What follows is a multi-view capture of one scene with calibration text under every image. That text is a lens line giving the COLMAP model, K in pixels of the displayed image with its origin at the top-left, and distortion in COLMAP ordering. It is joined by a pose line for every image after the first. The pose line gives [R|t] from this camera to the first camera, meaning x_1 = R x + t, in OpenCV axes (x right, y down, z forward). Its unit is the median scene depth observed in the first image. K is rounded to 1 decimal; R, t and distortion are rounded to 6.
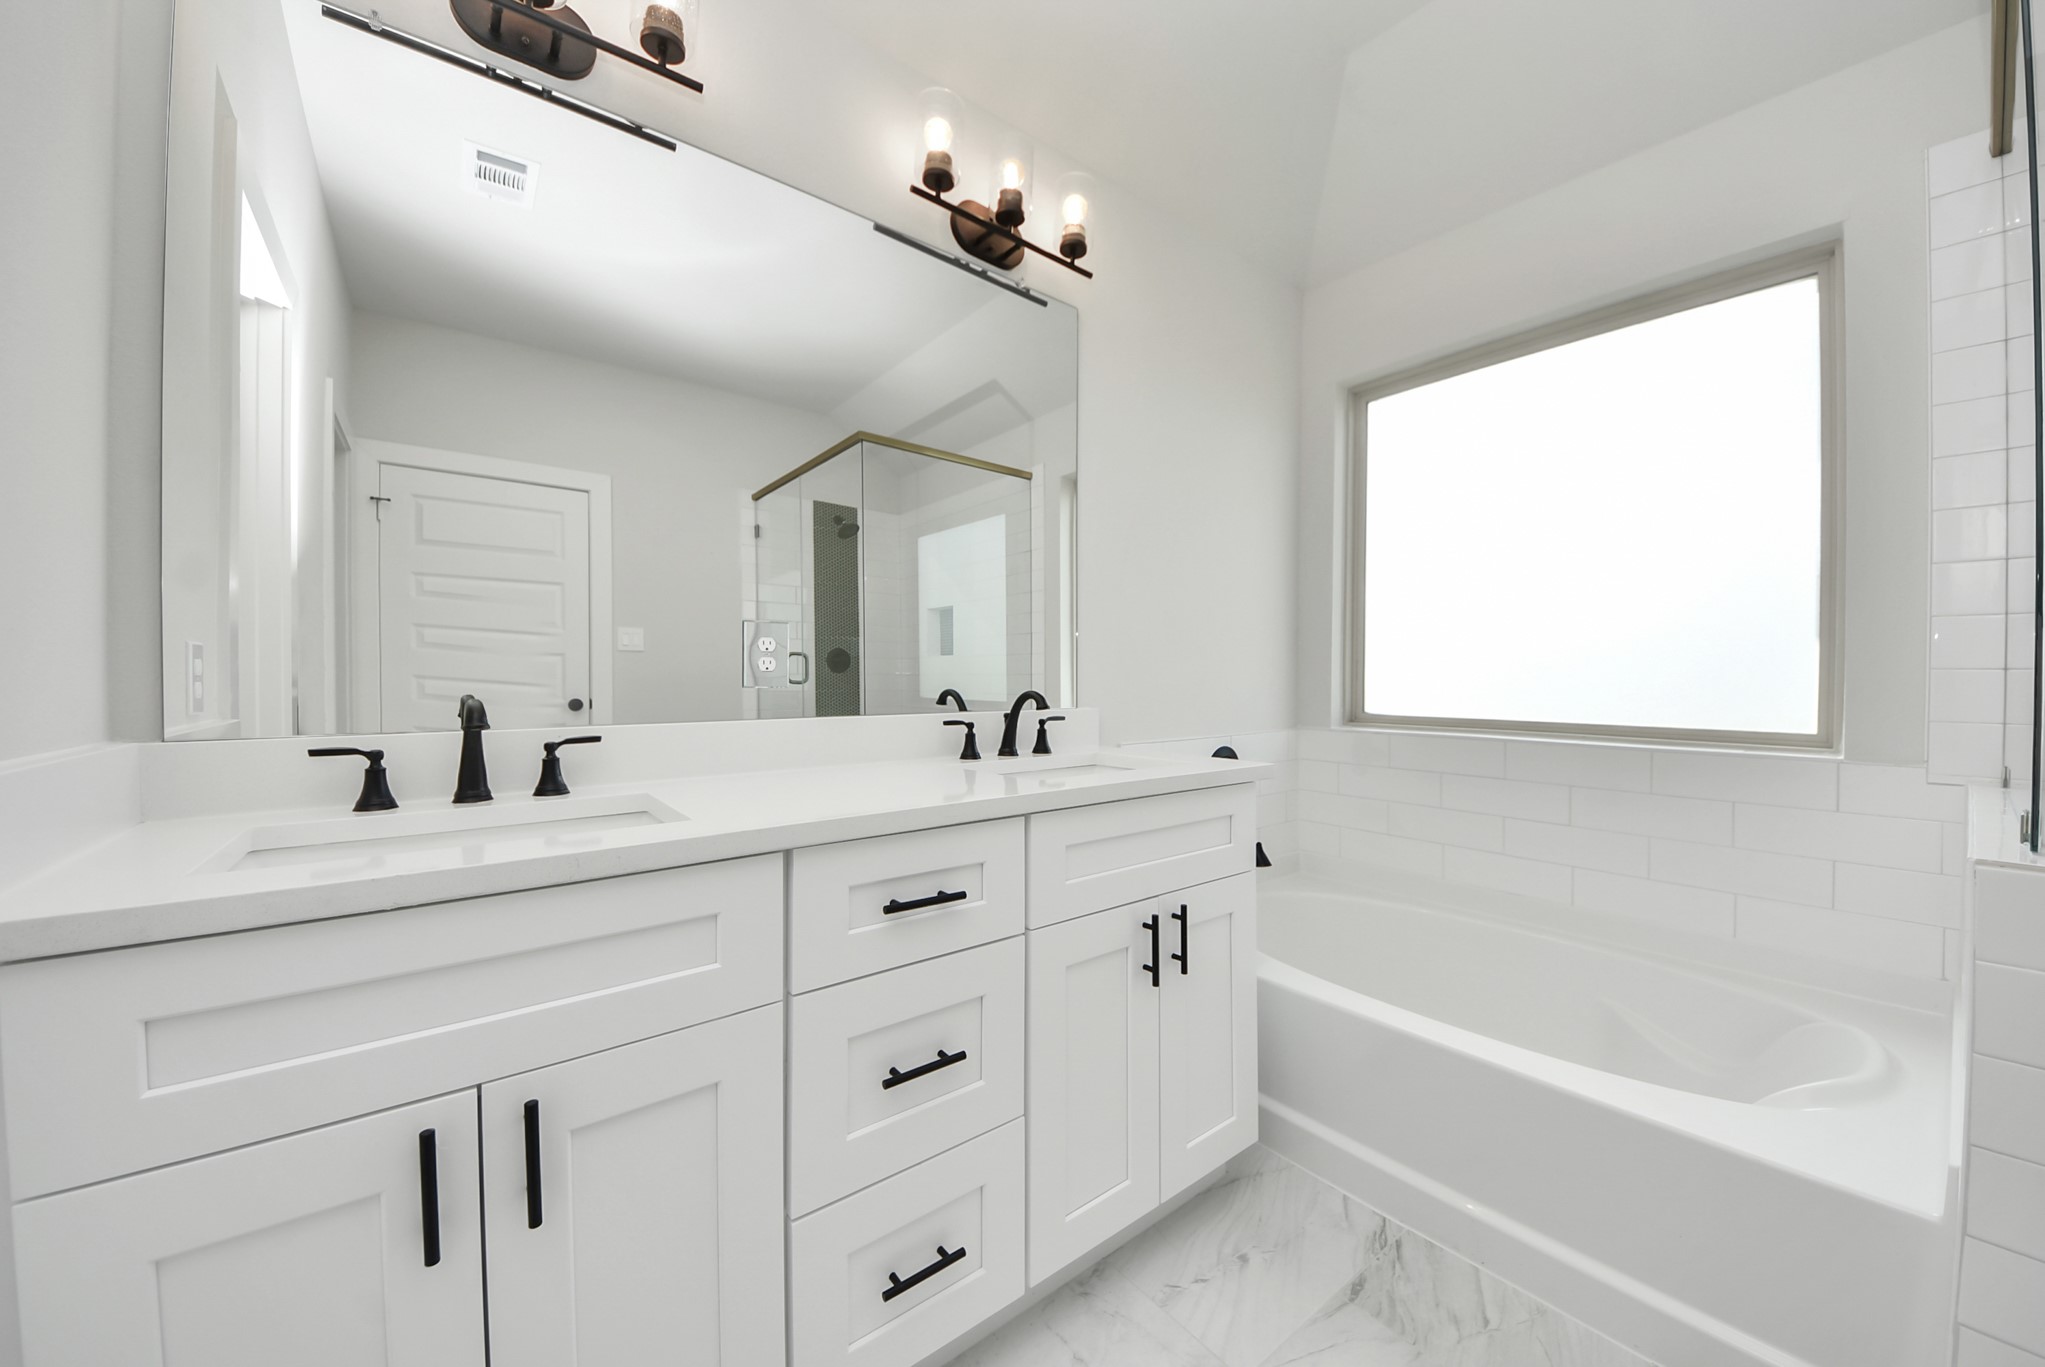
lens RADIAL K [[755.6, 0, 1055.3], [0, 755.6, 692.0], [0, 0, 1]] dist [-0.014402, -0.000389]
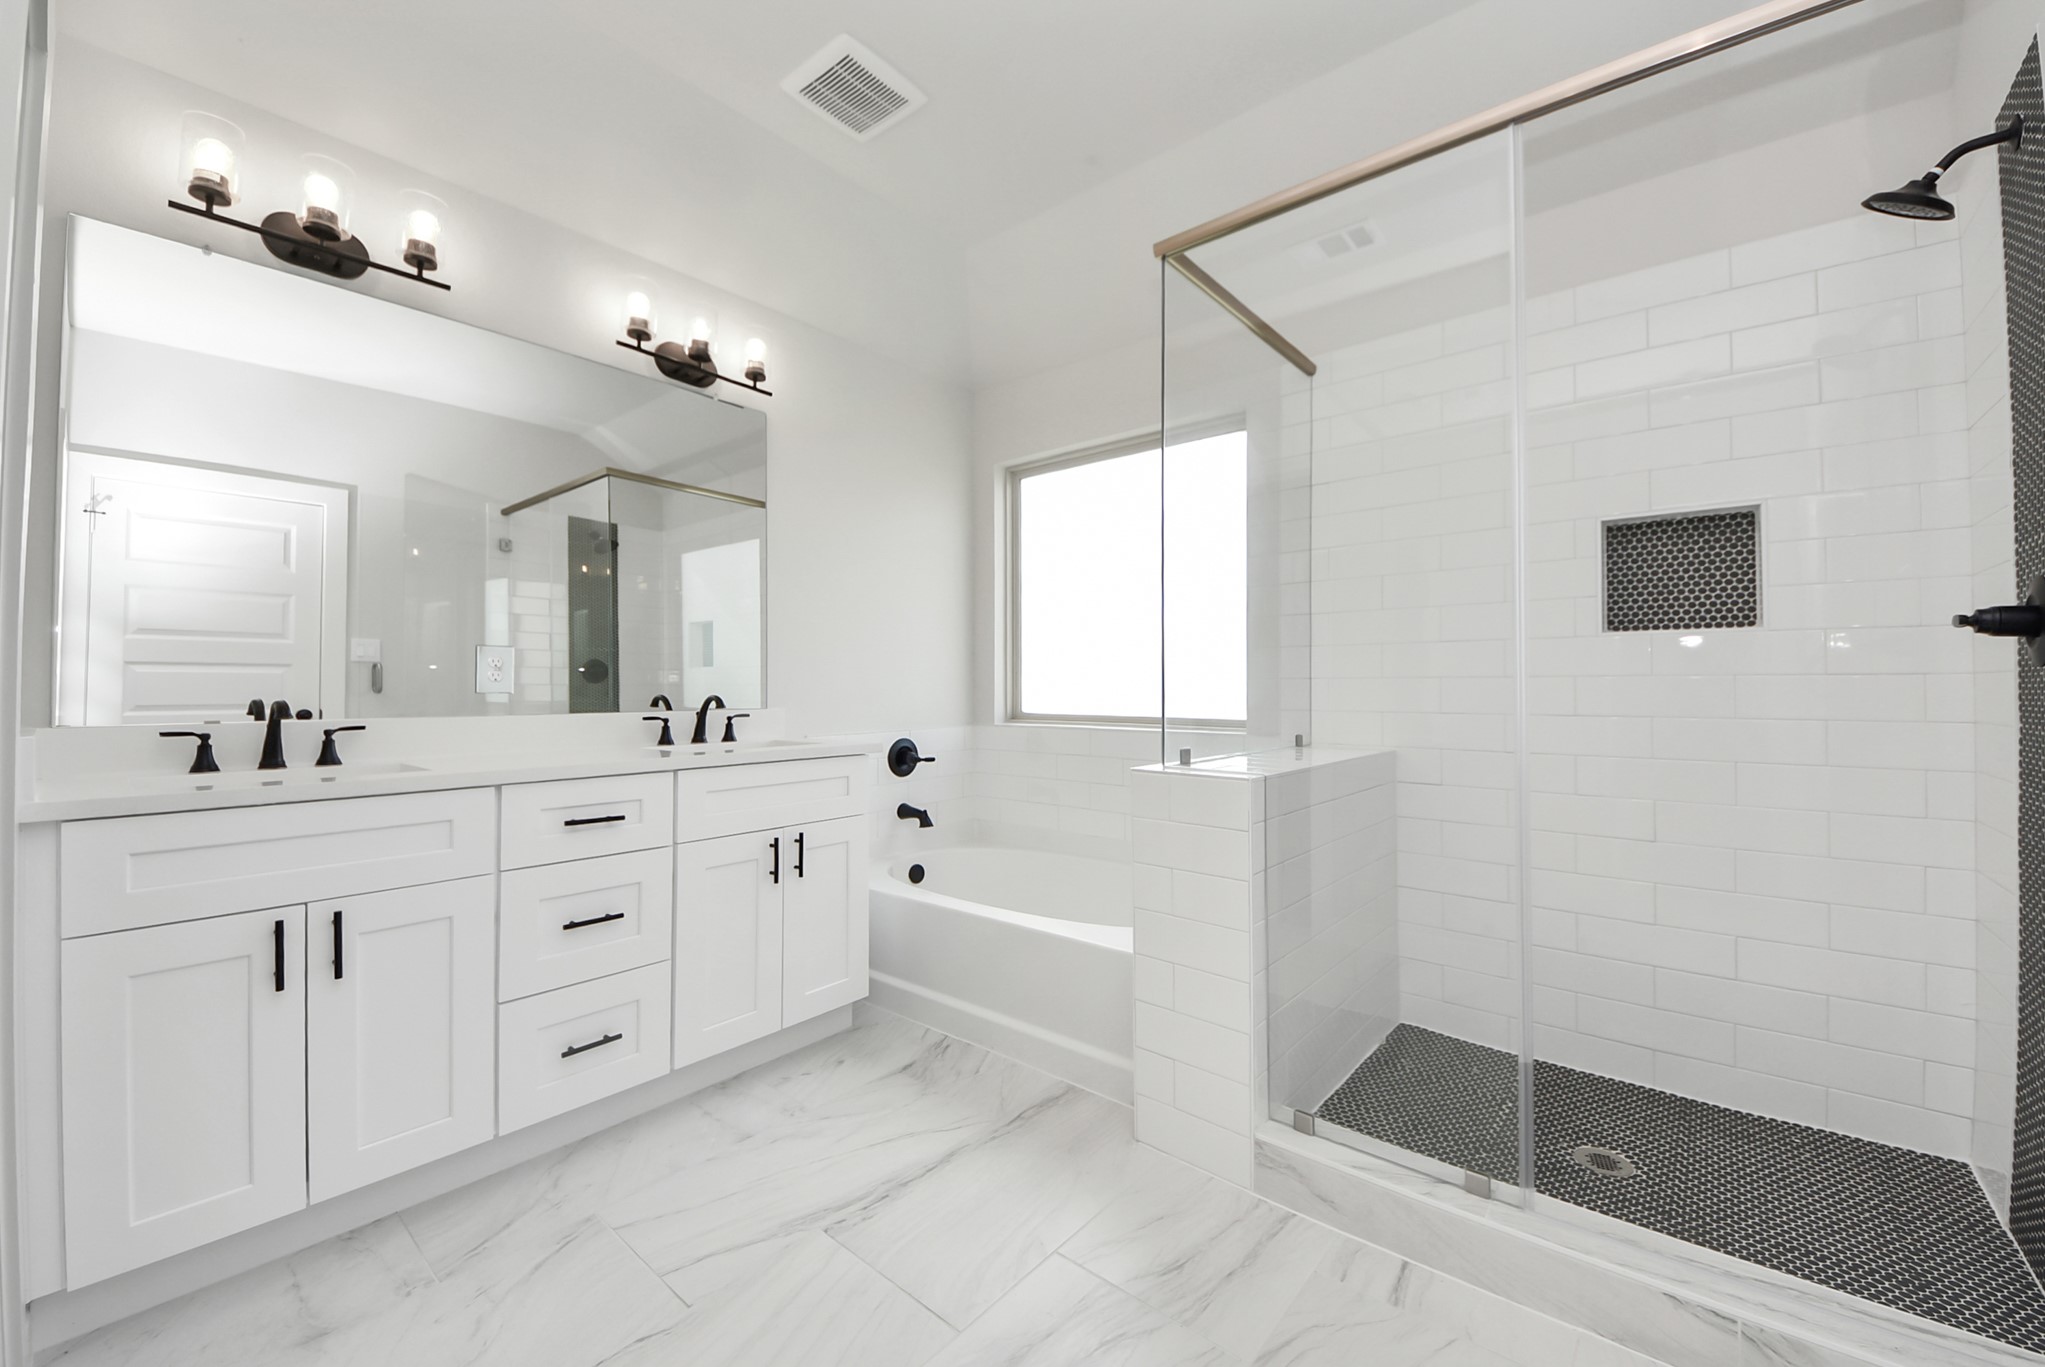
lens RADIAL K [[792.3, 0, 1065.5], [0, 792.3, 675.5], [0, 0, 1]] dist [-0.010489, -0.001620]
pose [[0.973242, -0.002005, 0.229772, 0.287520], [0.009753, 0.999421, -0.032589, 0.017405], [-0.229574, 0.033958, 0.972699, -0.620594]]
